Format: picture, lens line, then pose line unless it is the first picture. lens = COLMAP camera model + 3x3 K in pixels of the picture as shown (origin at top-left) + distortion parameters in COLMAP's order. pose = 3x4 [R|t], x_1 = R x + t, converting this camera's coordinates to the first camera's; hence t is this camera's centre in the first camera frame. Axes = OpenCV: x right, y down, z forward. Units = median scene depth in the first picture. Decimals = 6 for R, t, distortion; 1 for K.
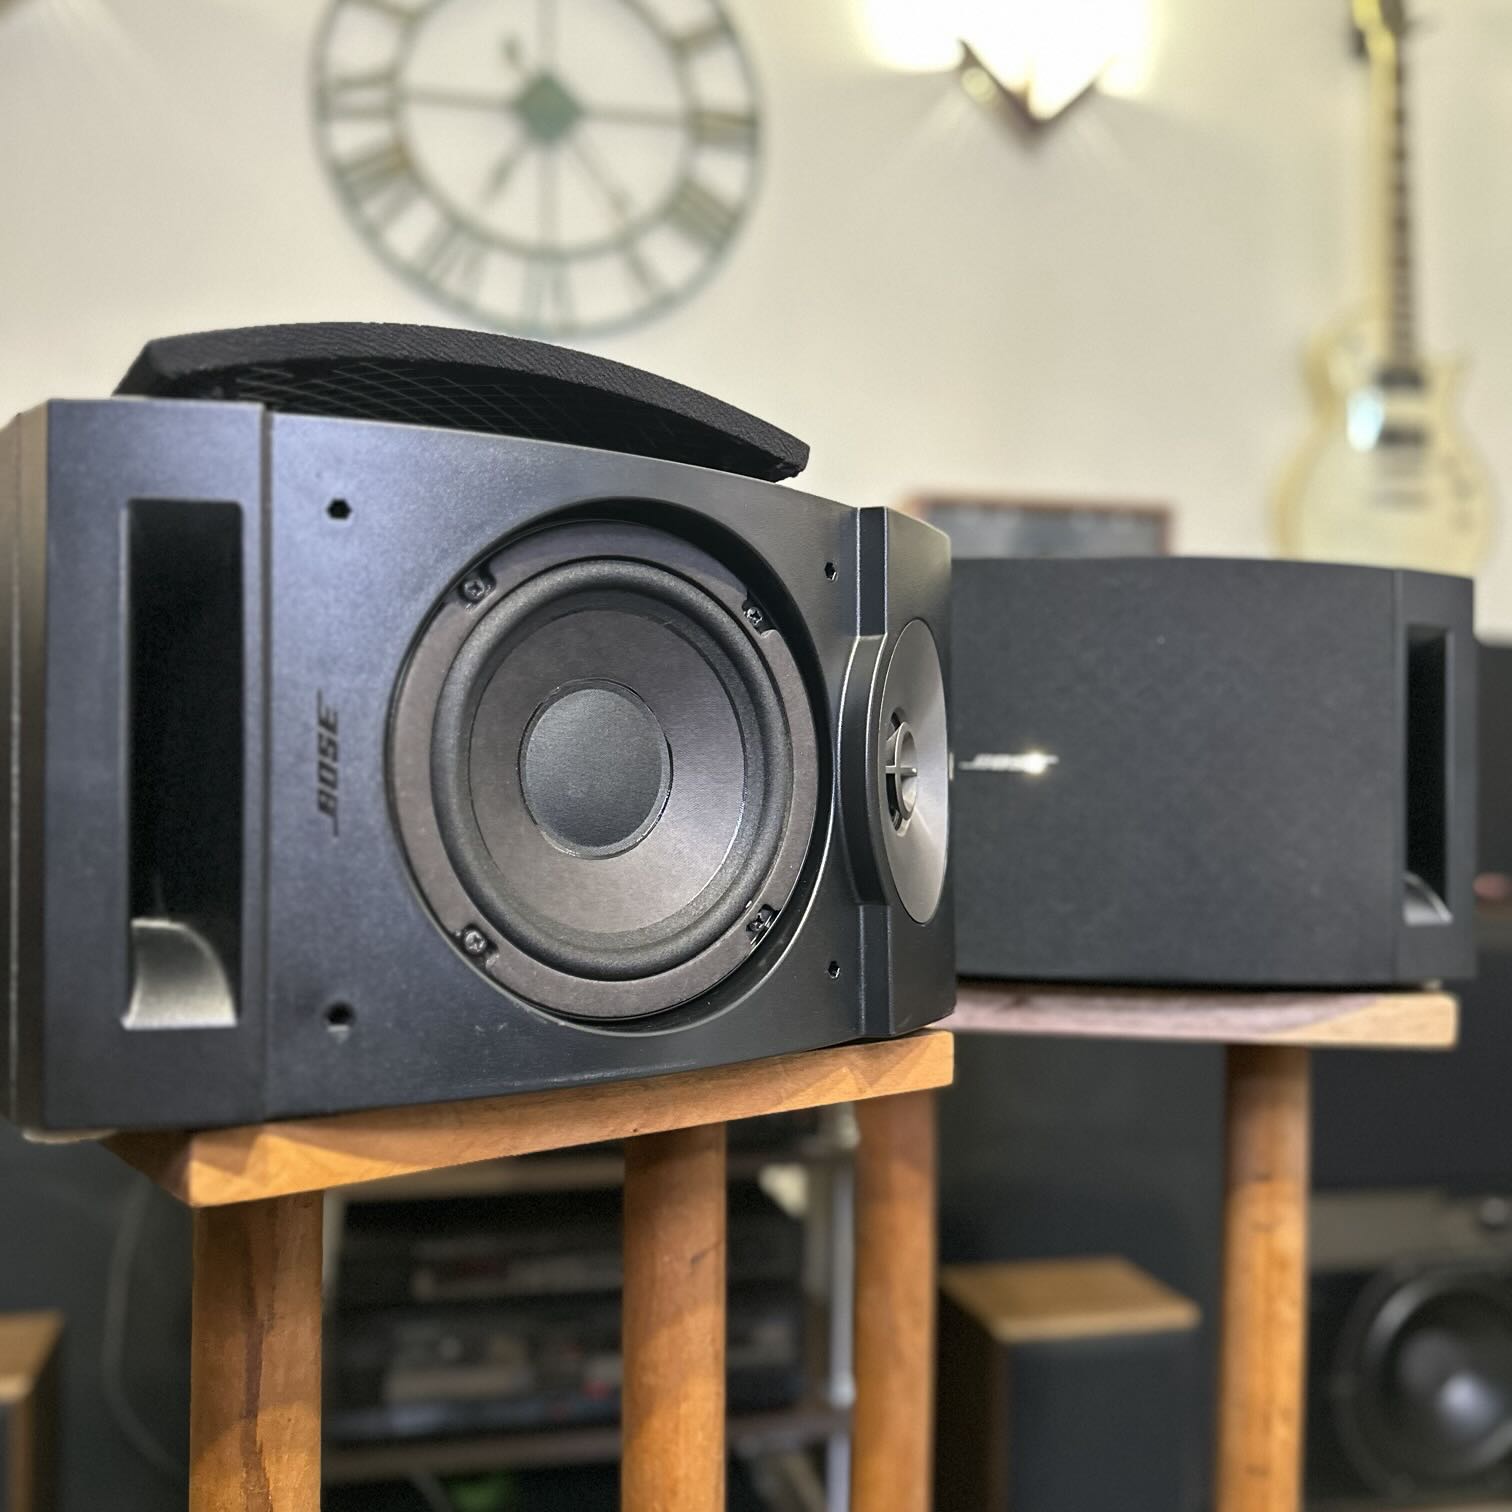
lens RADIAL K [[1368.2, 0, 756.0], [0, 1368.2, 756.0], [0, 0, 1]] dist [0.105864, -0.175152]
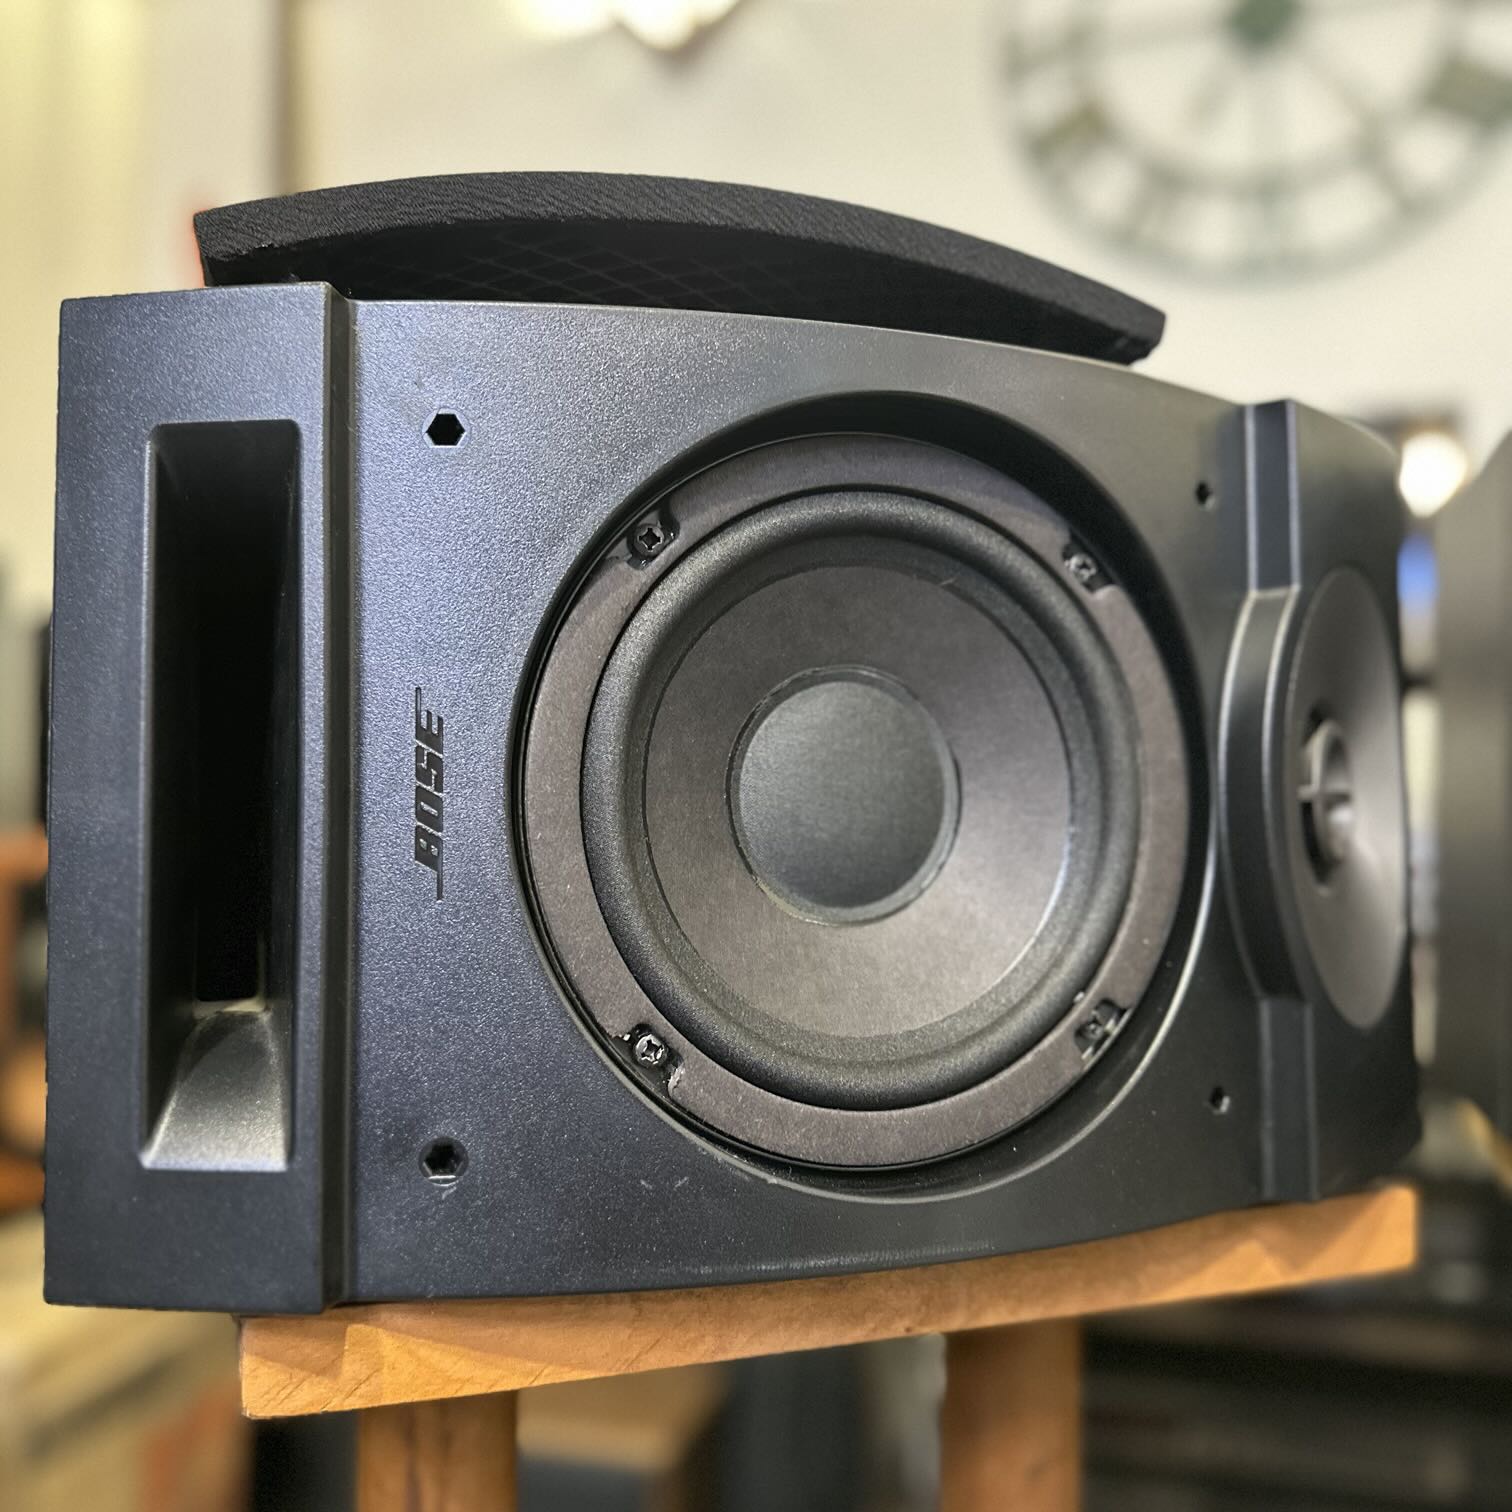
lens RADIAL K [[1368.2, 0, 756.0], [0, 1368.2, 756.0], [0, 0, 1]] dist [0.105864, -0.175152]
pose [[0.956467, -0.014387, -0.291485, 0.043393], [0.009901, 0.999809, -0.016858, 0.000434], [0.291671, 0.013238, 0.956427, 0.321211]]
